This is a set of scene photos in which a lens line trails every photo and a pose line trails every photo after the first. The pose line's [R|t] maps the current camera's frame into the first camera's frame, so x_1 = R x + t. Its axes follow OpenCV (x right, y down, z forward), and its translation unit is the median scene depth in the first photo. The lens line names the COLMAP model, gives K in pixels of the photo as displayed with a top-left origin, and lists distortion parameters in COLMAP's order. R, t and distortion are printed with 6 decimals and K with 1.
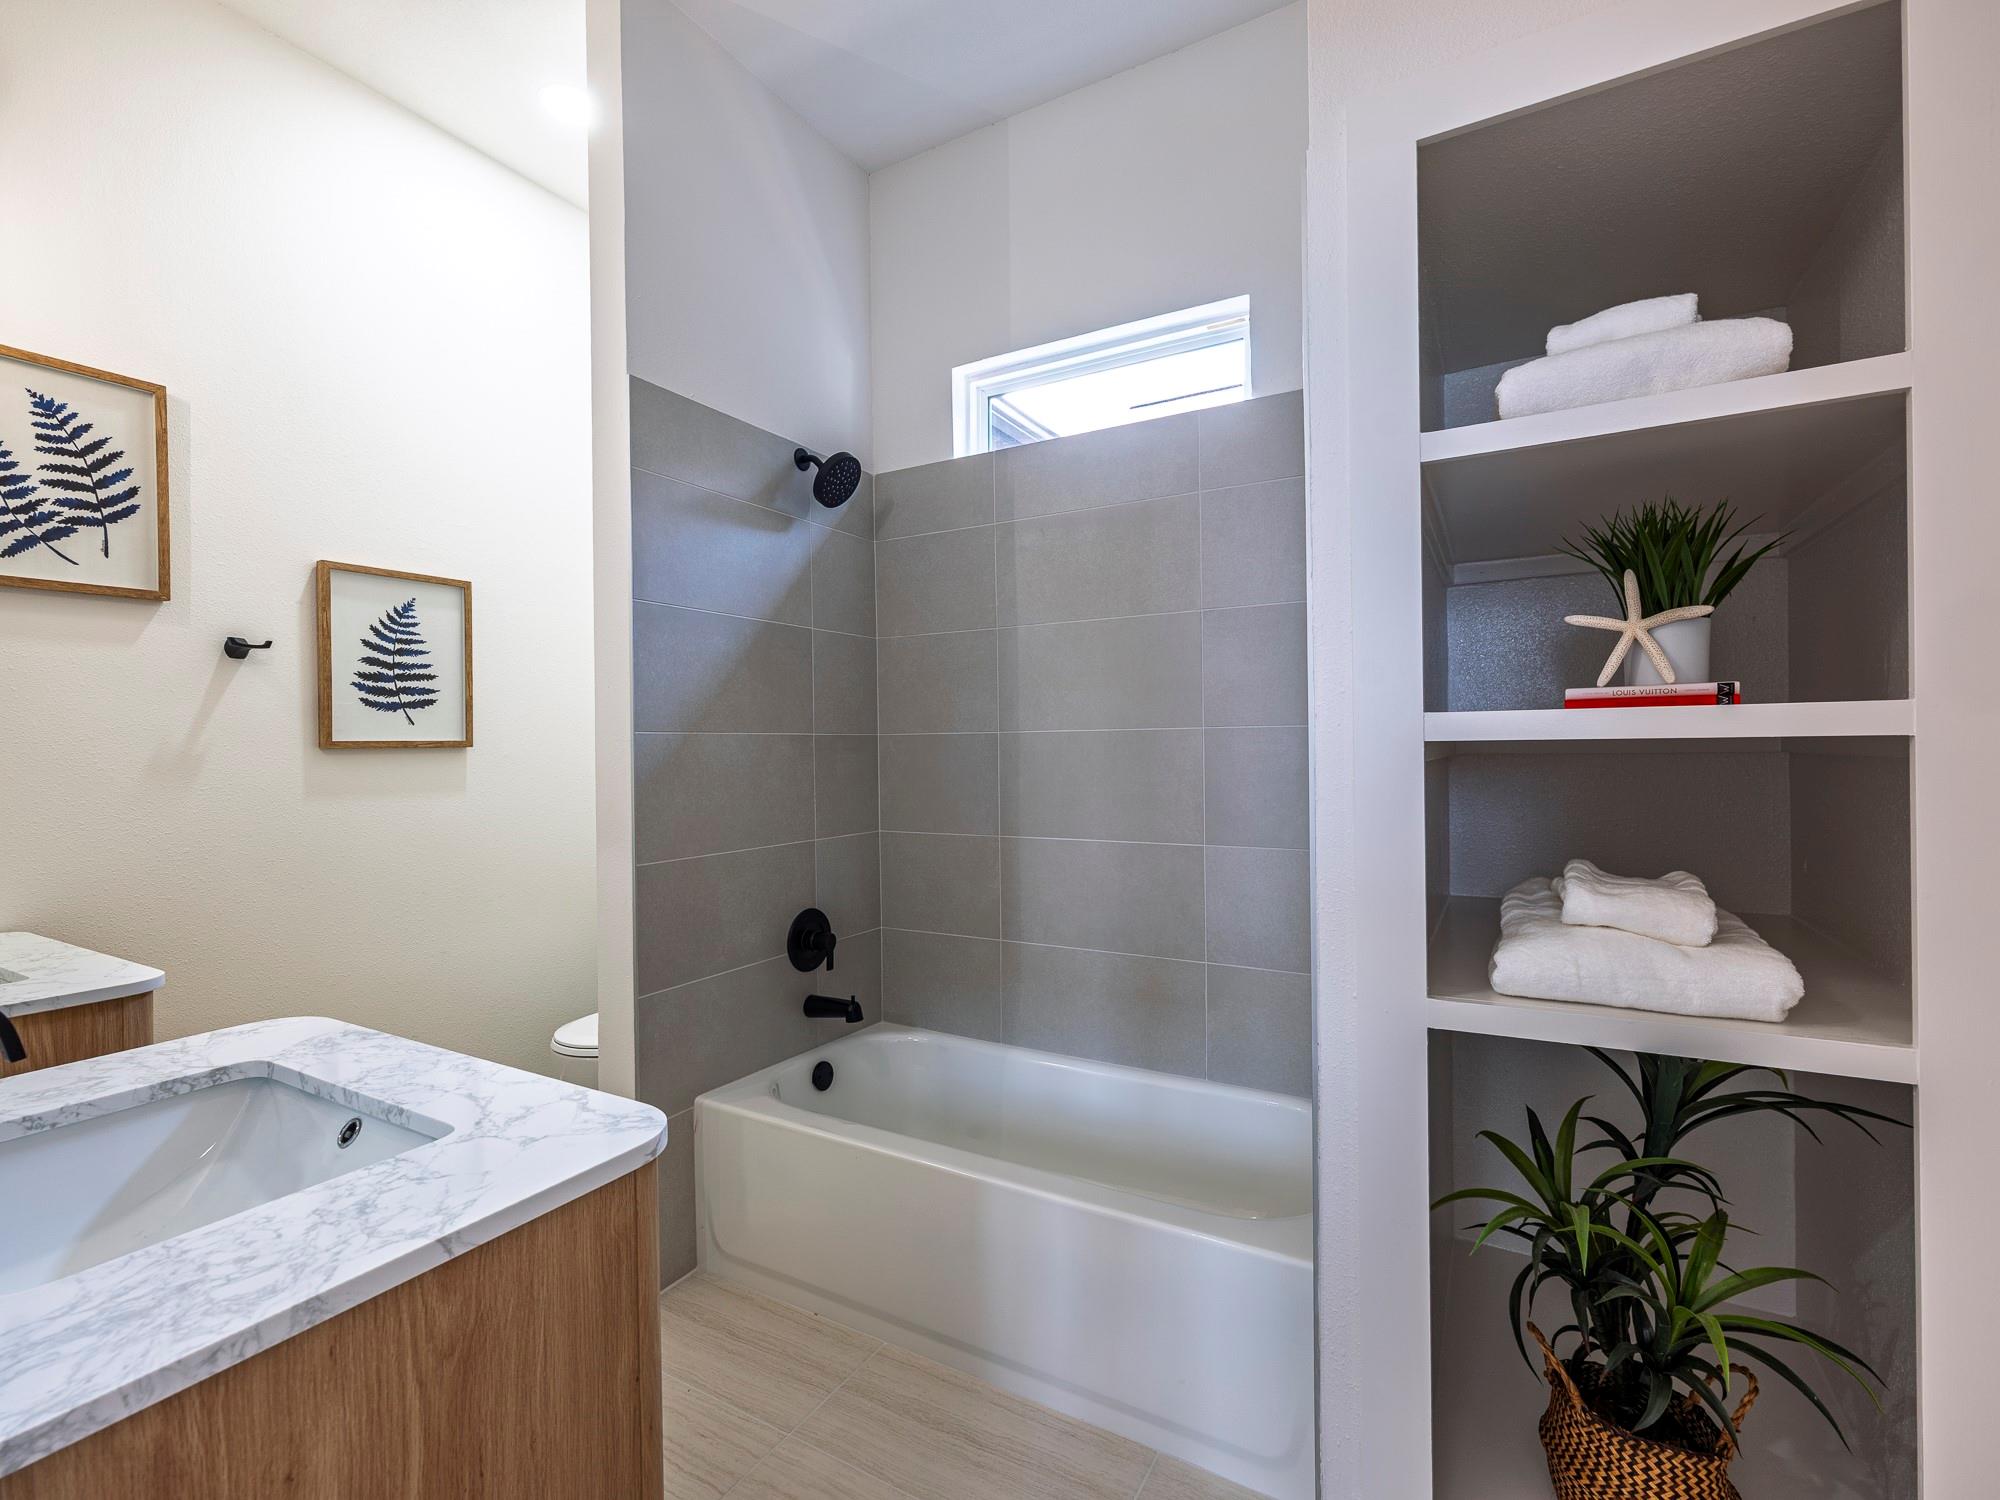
lens RADIAL K [[912.1, 0, 1031.0], [0, 912.1, 745.6], [0, 0, 1]] dist [-0.003206, 0.001760]
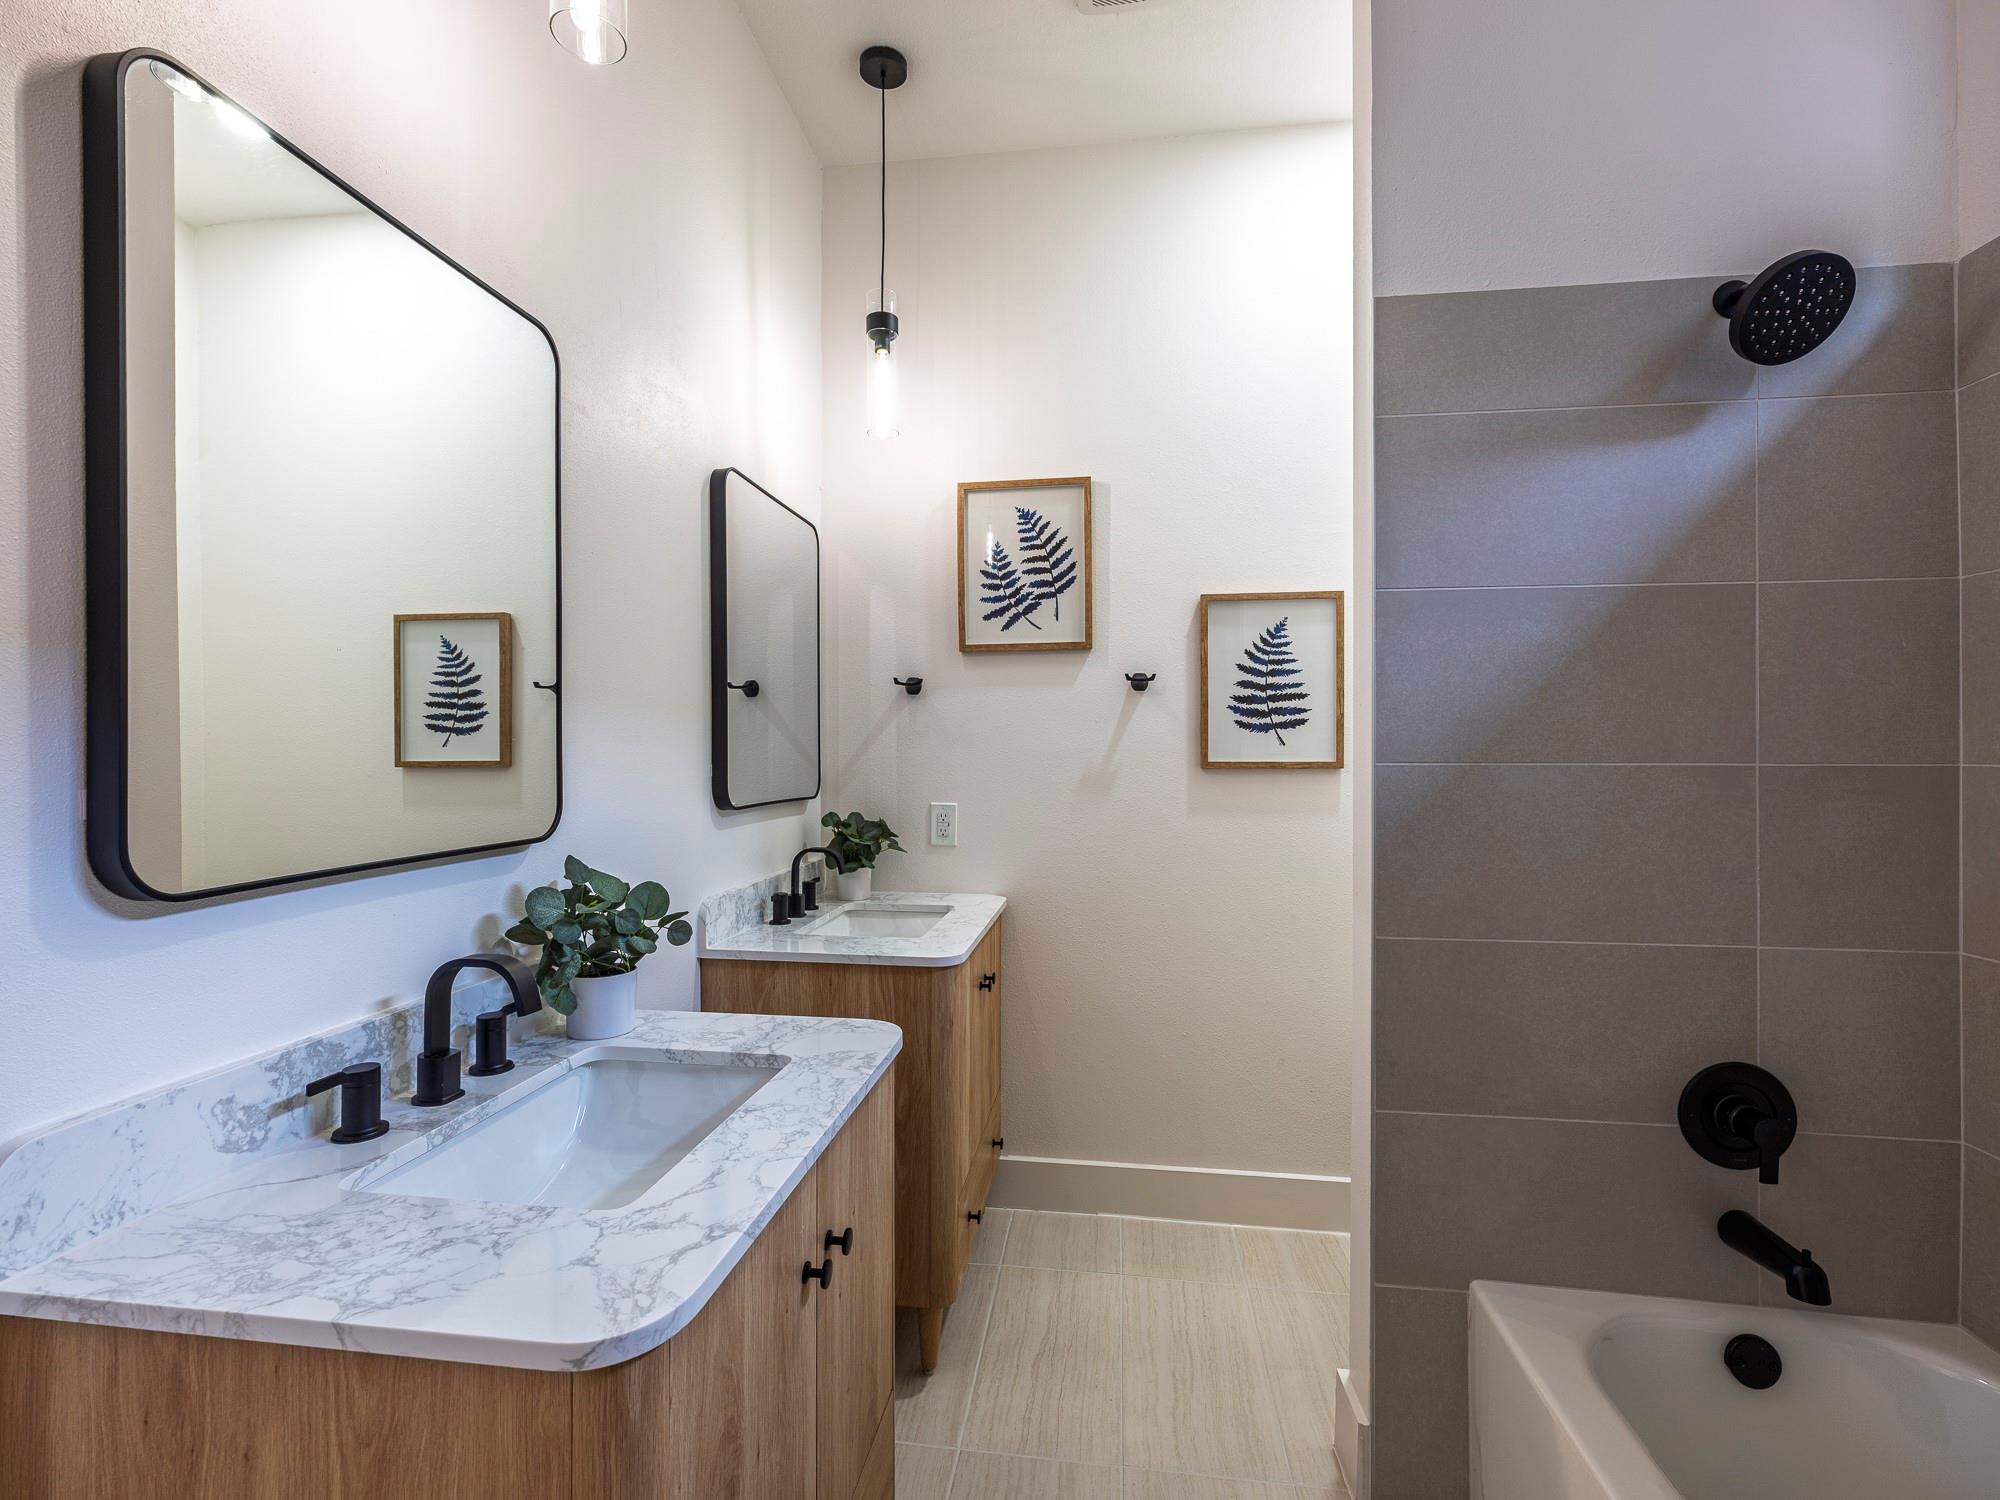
lens RADIAL K [[912.1, 0, 997.5], [0, 912.1, 747.6], [0, 0, 1]] dist [-0.003206, 0.001760]
pose [[0.346578, 0.010133, -0.937967, 0.168481], [-0.004866, 0.999948, 0.009005, -0.032205], [0.938009, 0.001443, 0.346609, 0.422174]]
